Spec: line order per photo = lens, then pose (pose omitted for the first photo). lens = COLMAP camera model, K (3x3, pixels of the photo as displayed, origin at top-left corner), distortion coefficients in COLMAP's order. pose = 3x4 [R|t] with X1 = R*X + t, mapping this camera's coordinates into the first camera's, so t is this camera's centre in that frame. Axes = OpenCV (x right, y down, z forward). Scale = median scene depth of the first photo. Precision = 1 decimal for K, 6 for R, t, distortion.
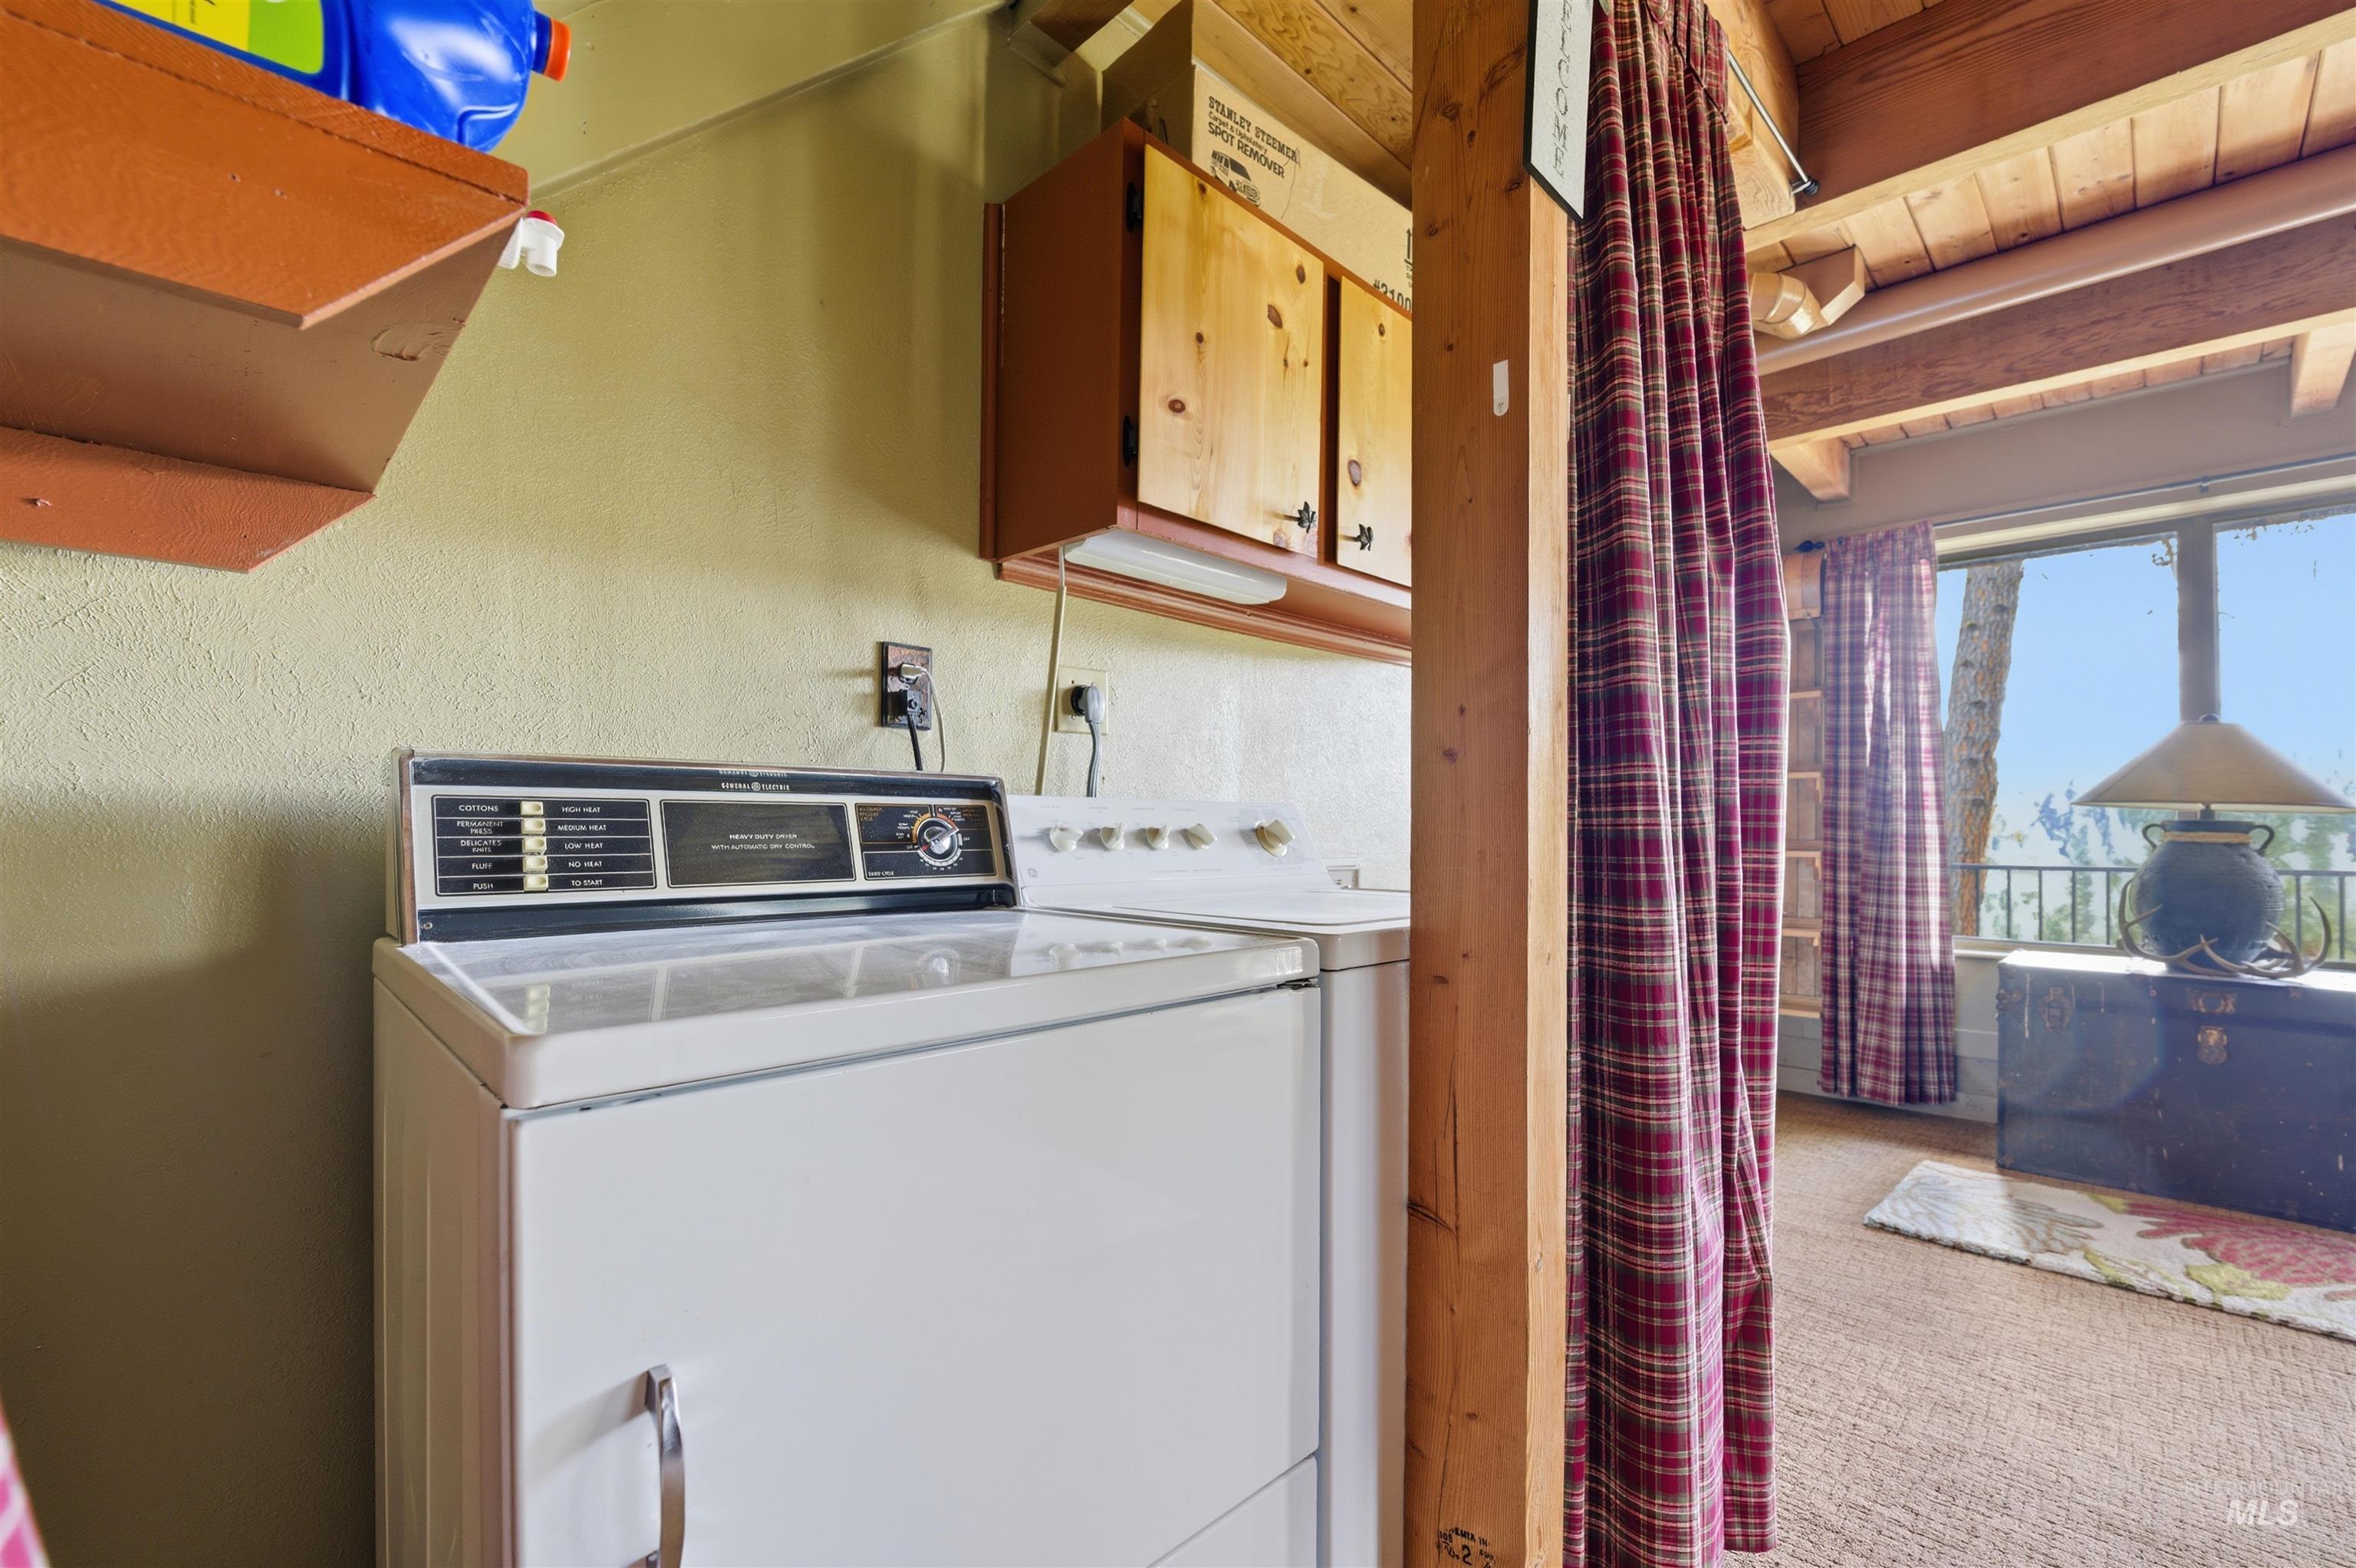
lens RADIAL K [[997.8, 0, 1173.5], [0, 997.8, 819.6], [0, 0, 1]] dist [0.001649, -0.004173]
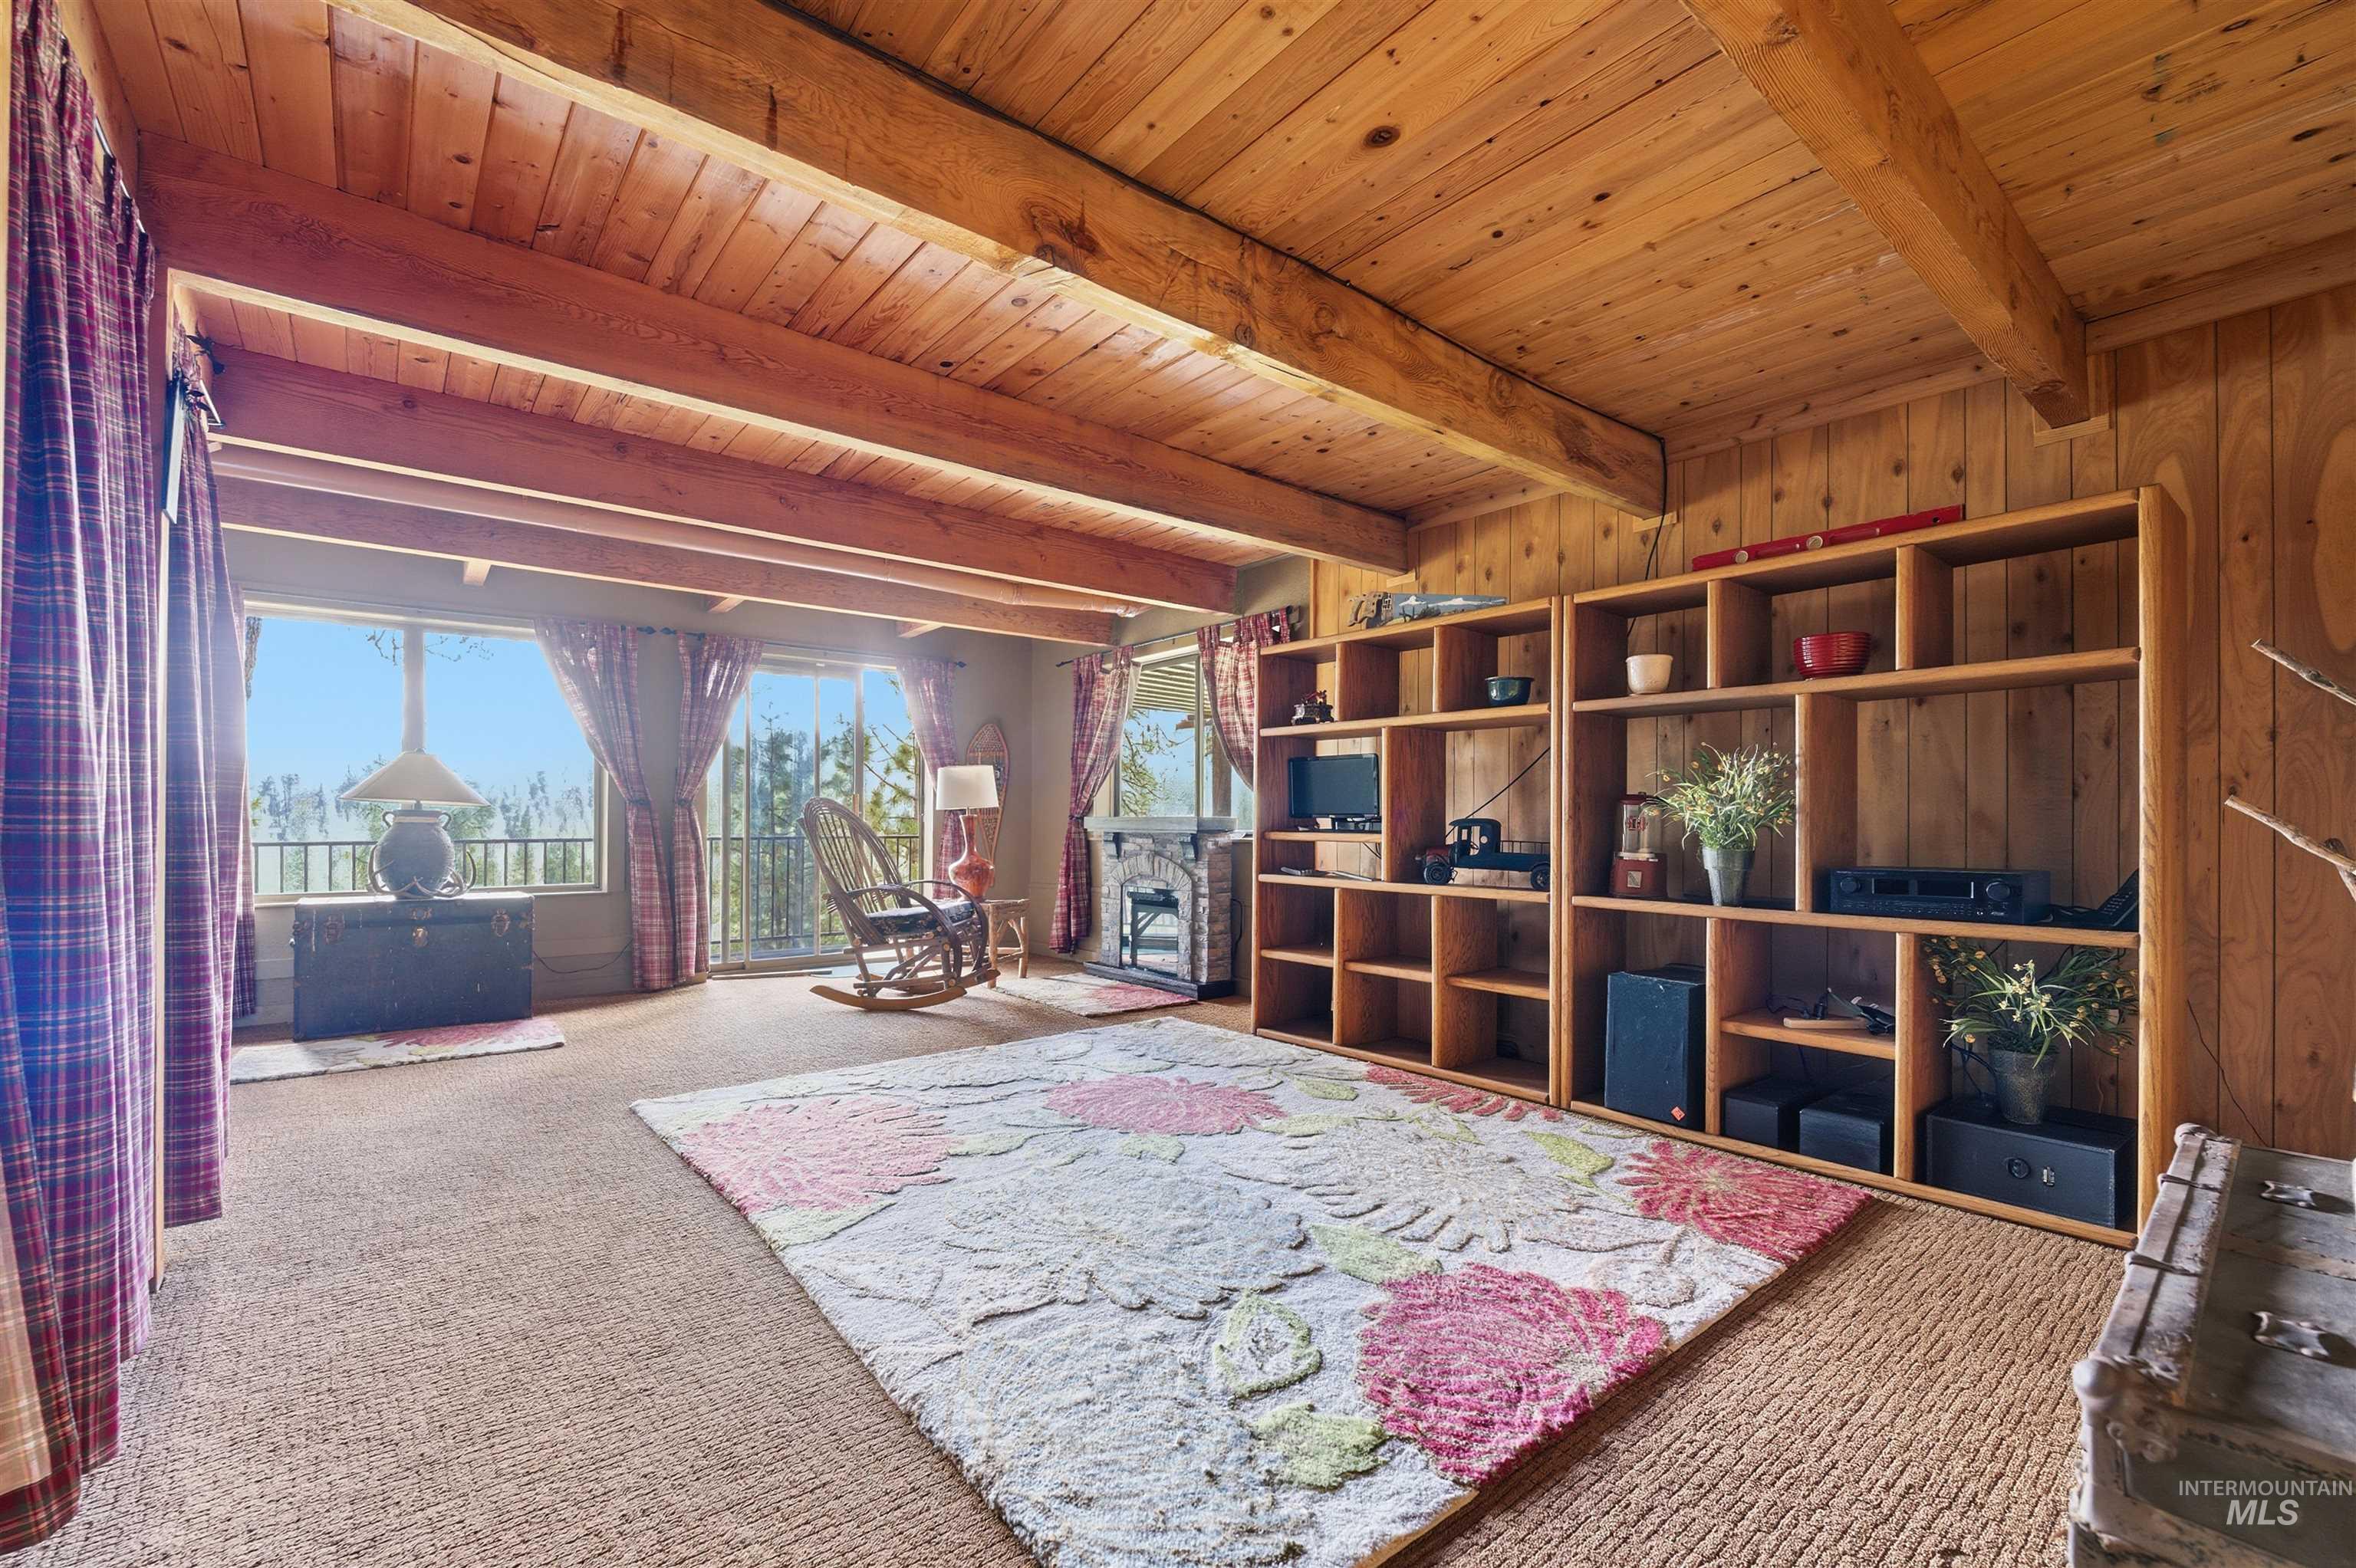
lens RADIAL K [[997.8, 0, 1173.5], [0, 997.8, 819.6], [0, 0, 1]] dist [0.001649, -0.004173]
pose [[0.107186, -0.001374, 0.994238, -0.536274], [-0.010396, 0.999943, 0.002502, 0.000105], [-0.994185, -0.010604, 0.107166, -0.485300]]
